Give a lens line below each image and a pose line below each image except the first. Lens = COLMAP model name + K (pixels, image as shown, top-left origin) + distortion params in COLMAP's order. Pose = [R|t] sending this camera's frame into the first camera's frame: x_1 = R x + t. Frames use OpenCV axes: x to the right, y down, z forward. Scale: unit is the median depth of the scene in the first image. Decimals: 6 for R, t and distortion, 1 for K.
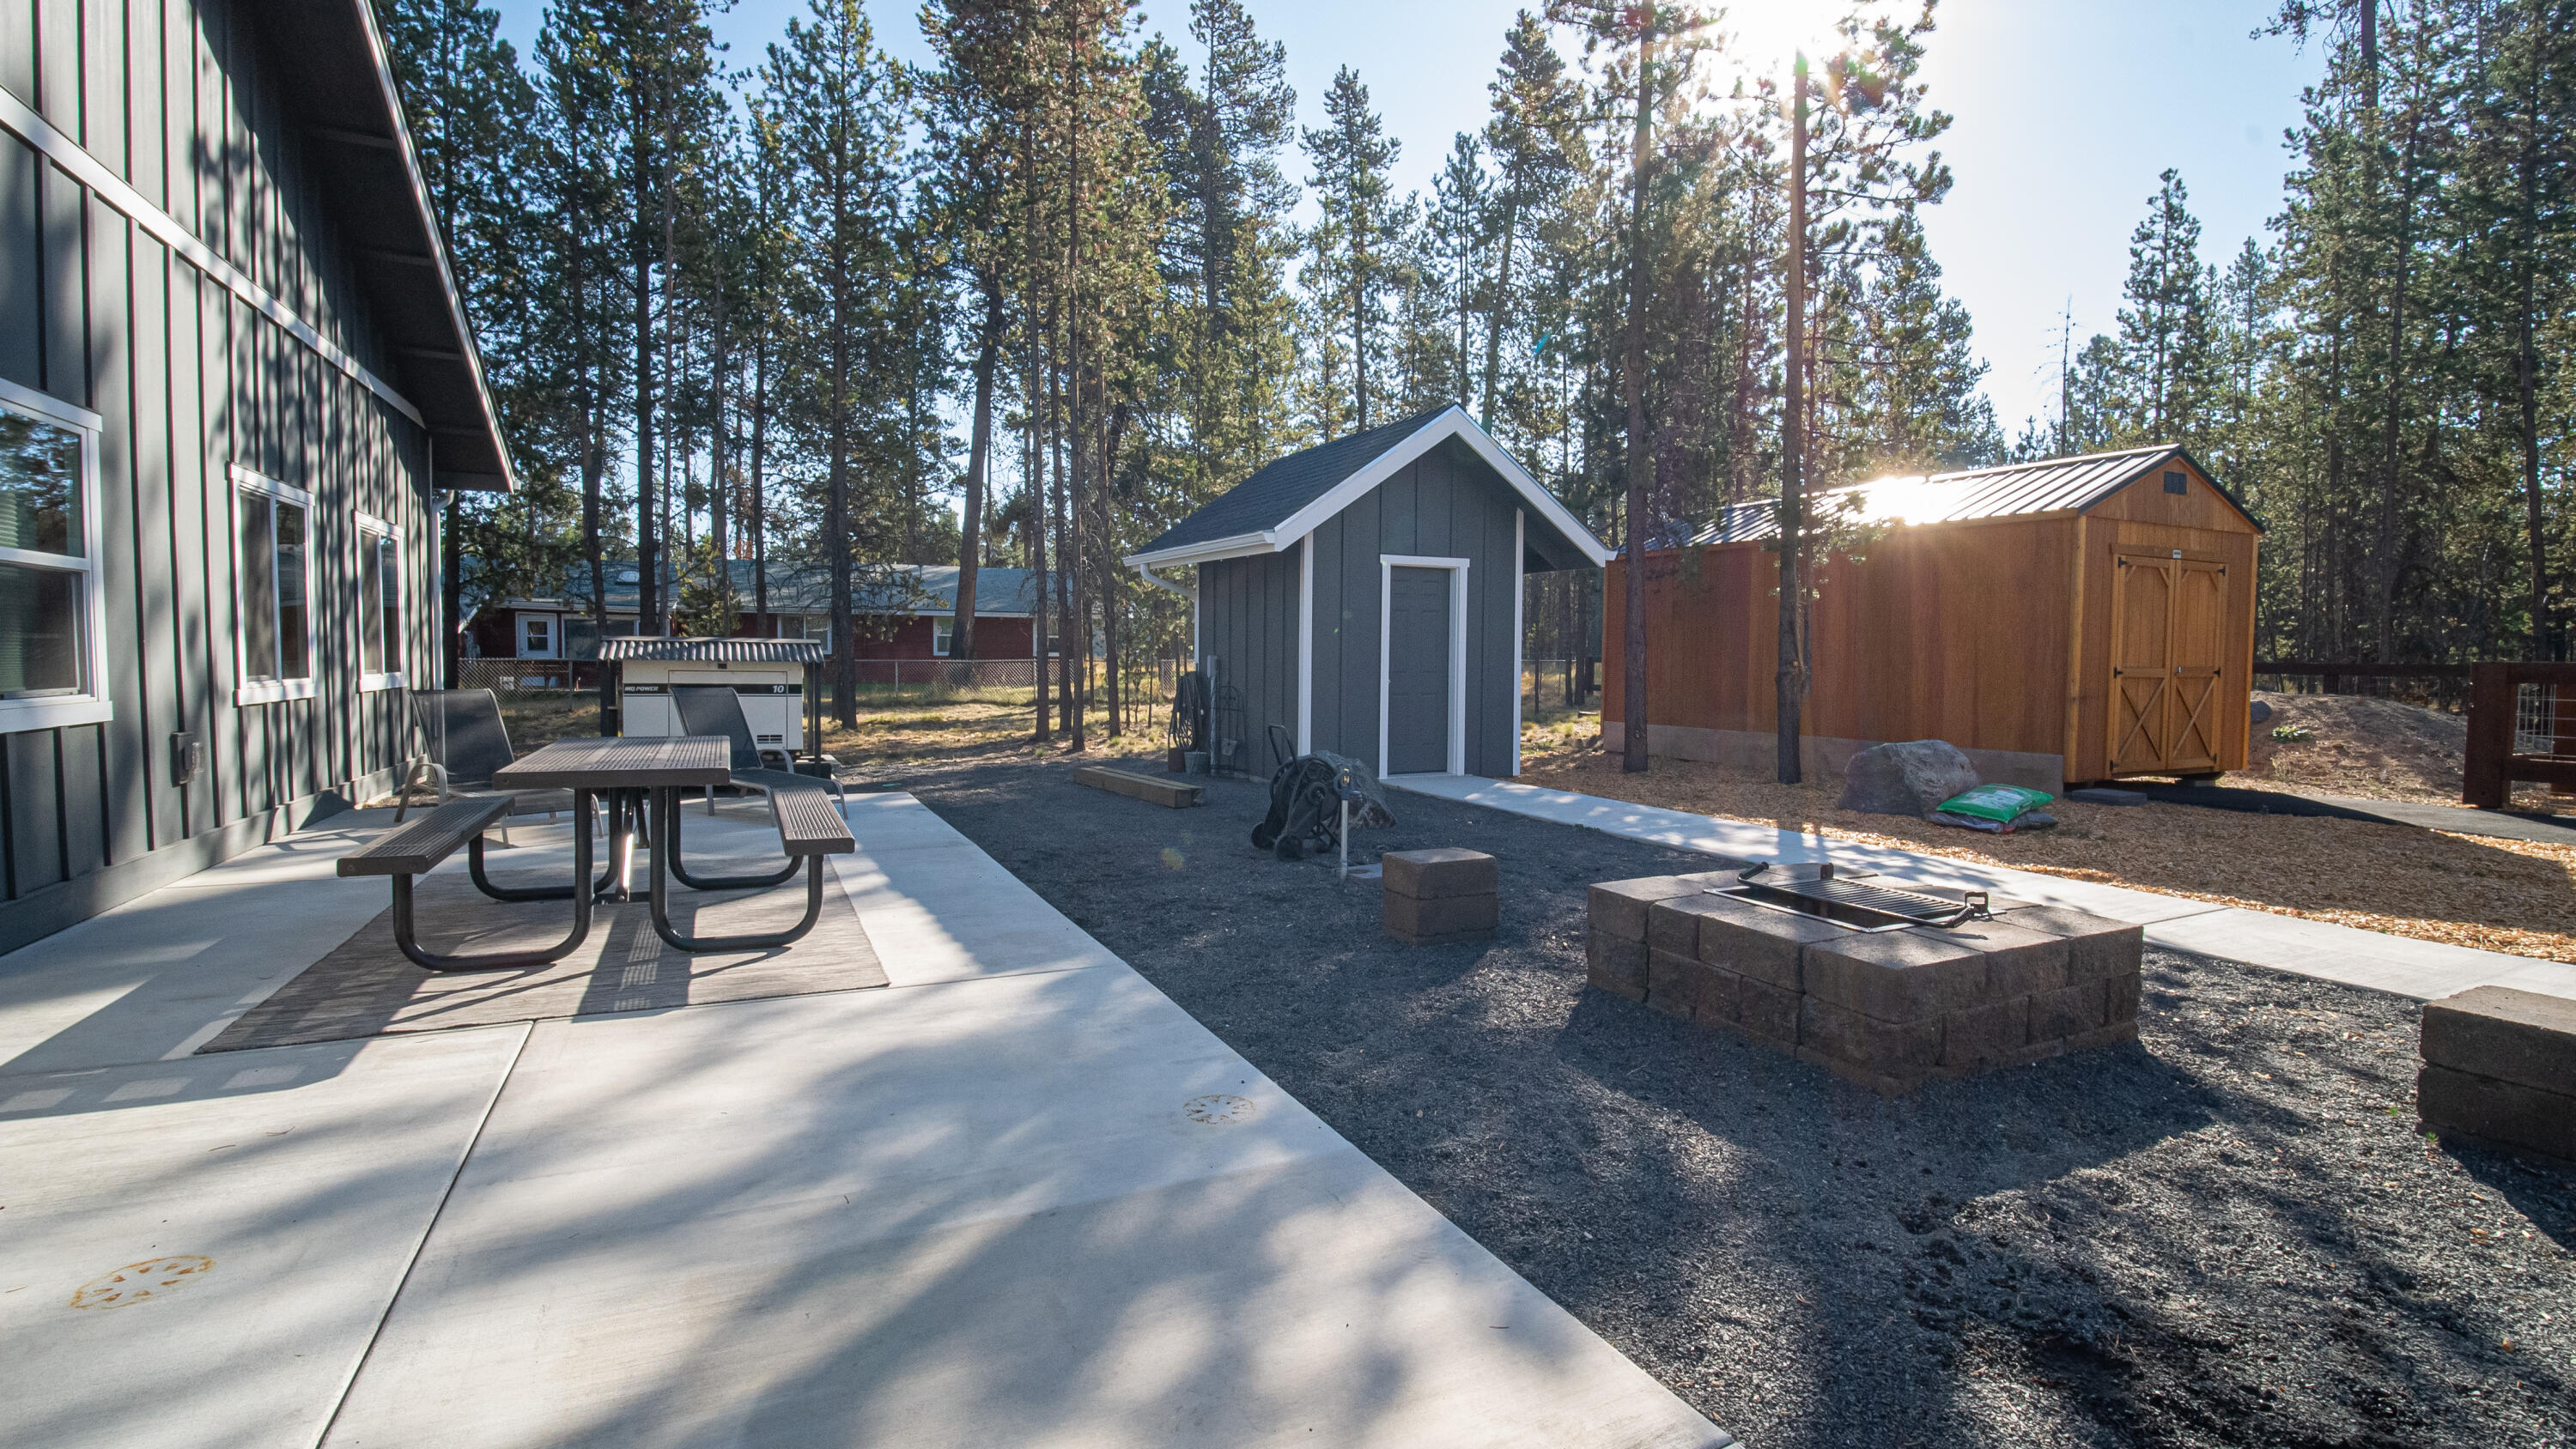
lens RADIAL K [[1143.7, 0, 1307.6], [0, 1143.7, 705.3], [0, 0, 1]] dist [-0.011461, -0.001877]
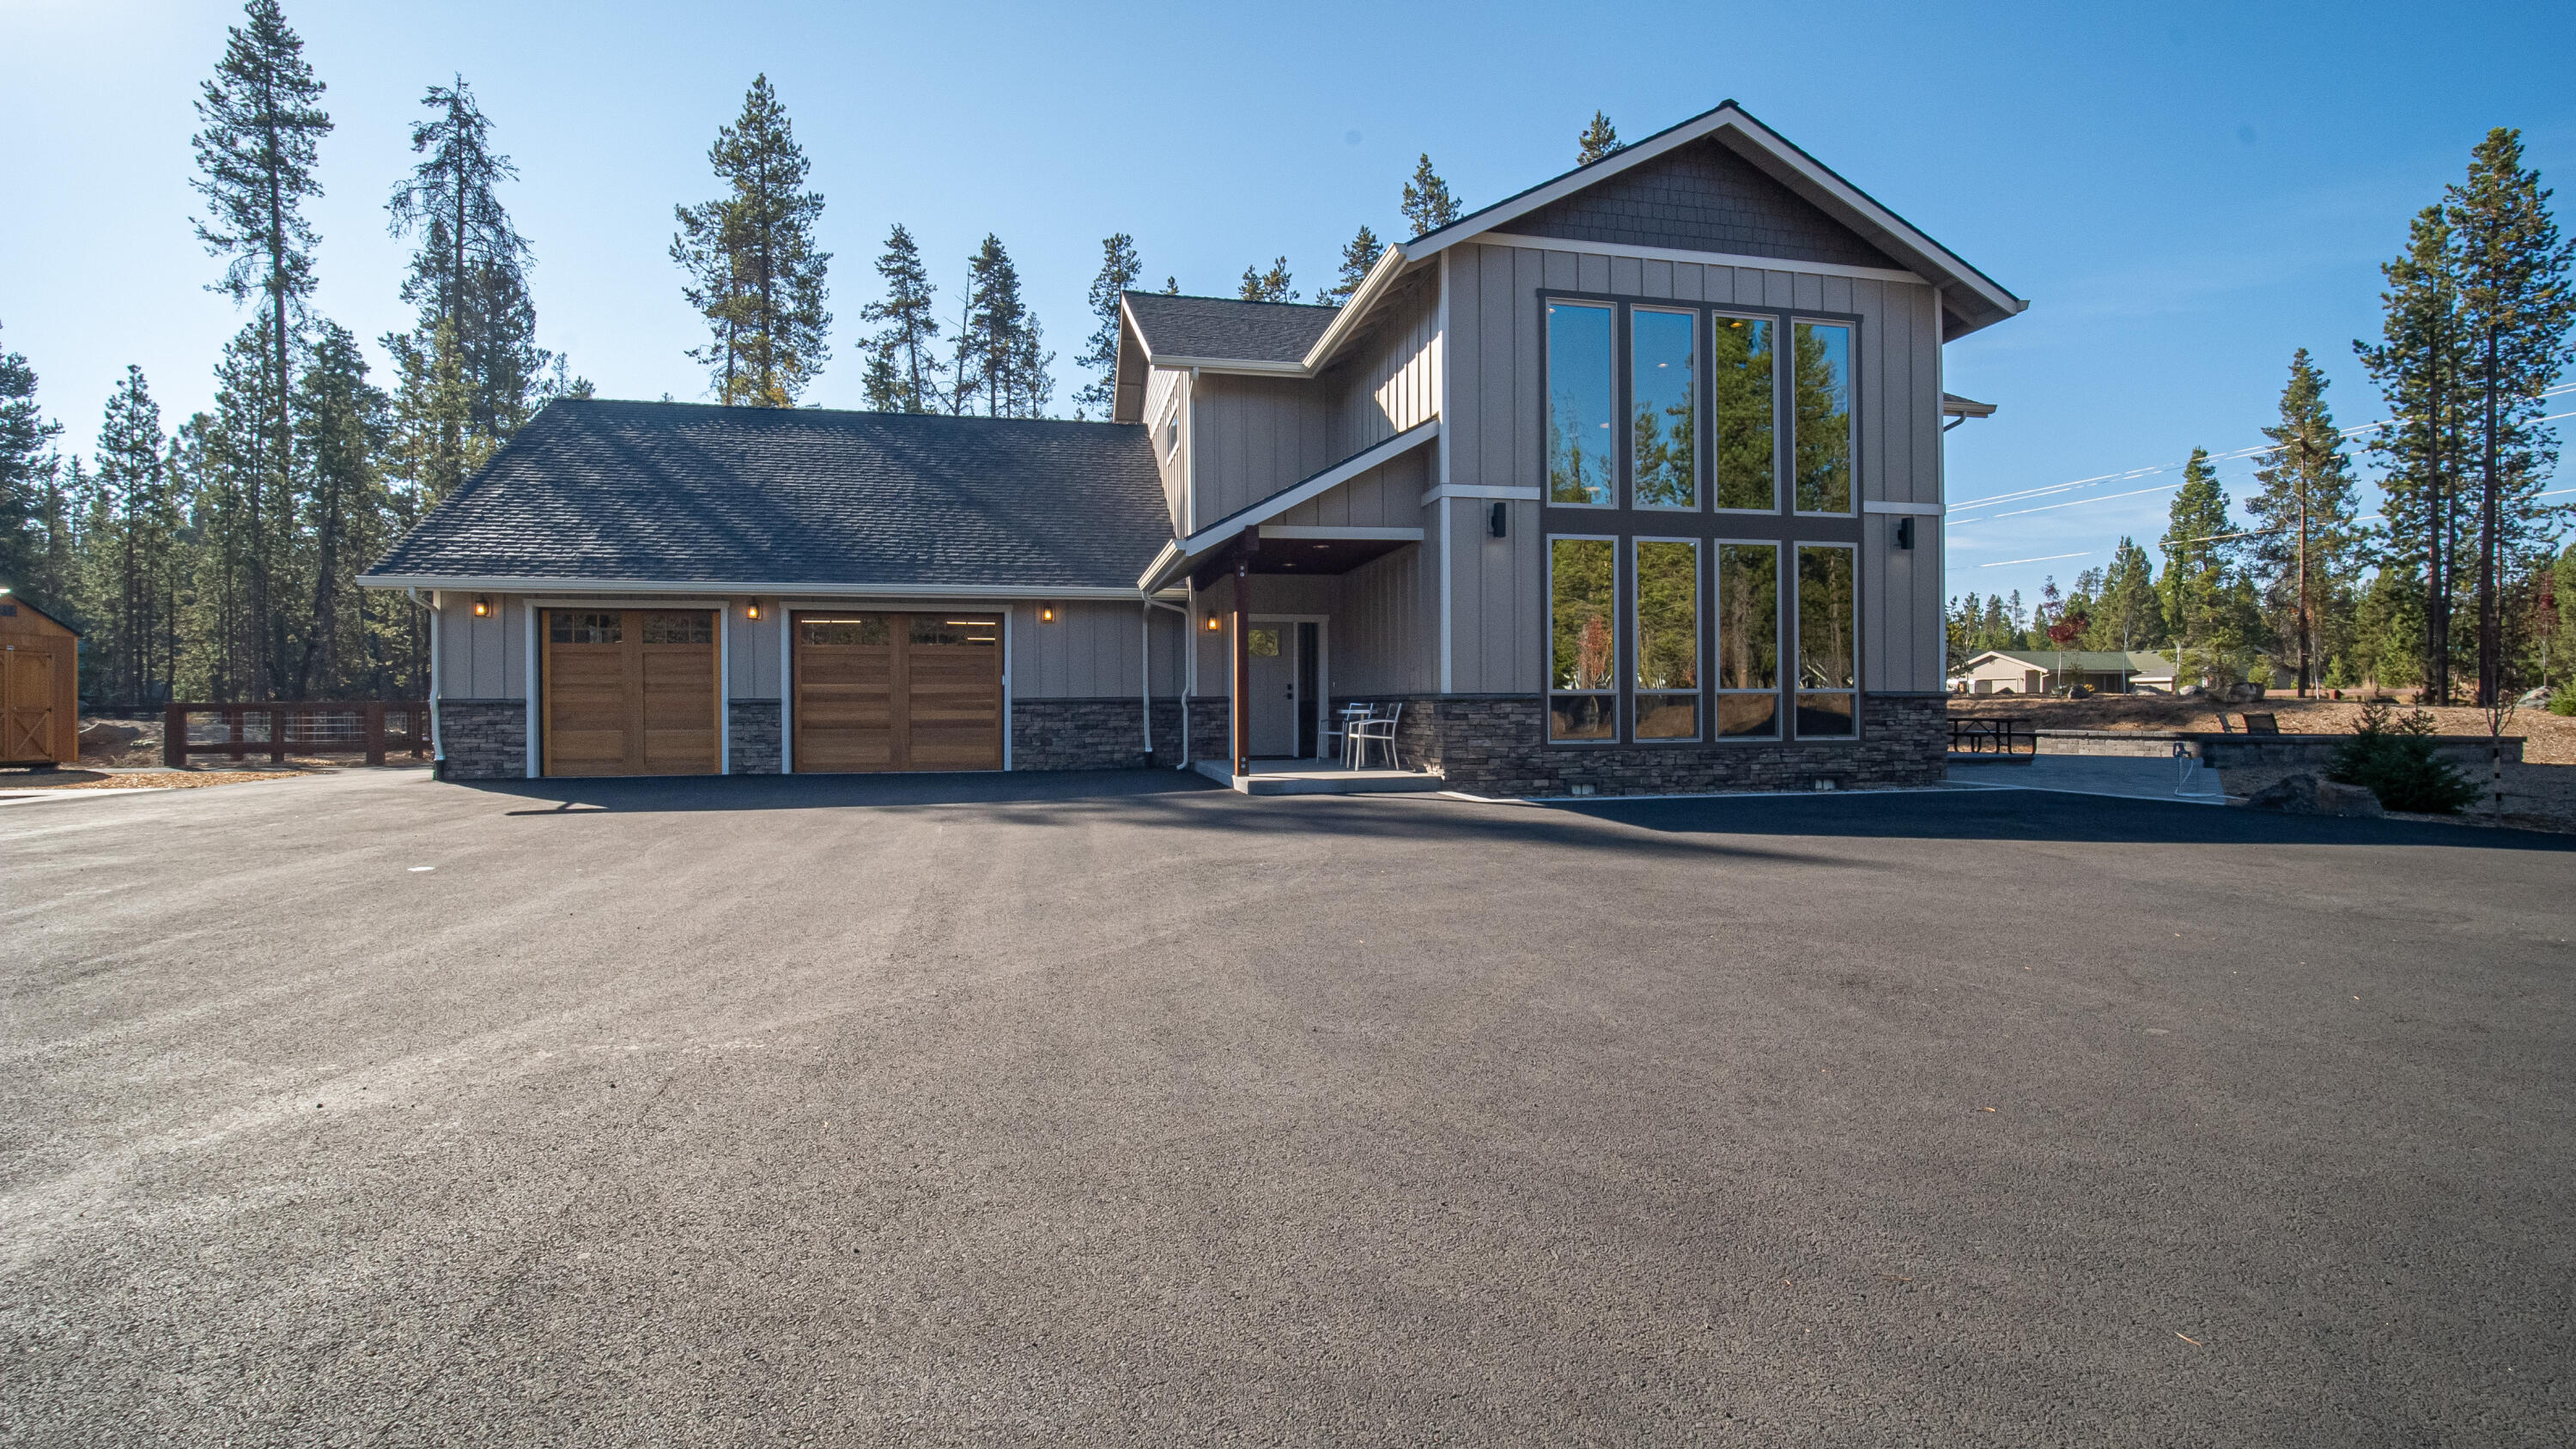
lens RADIAL K [[1143.7, 0, 1281.0], [0, 1143.7, 710.2], [0, 0, 1]] dist [-0.011461, -0.001877]
pose [[0.263695, -0.013100, 0.964517, -0.245475], [0.046788, 0.998905, 0.000775, 0.034705], [-0.963471, 0.044924, 0.264019, -0.769560]]
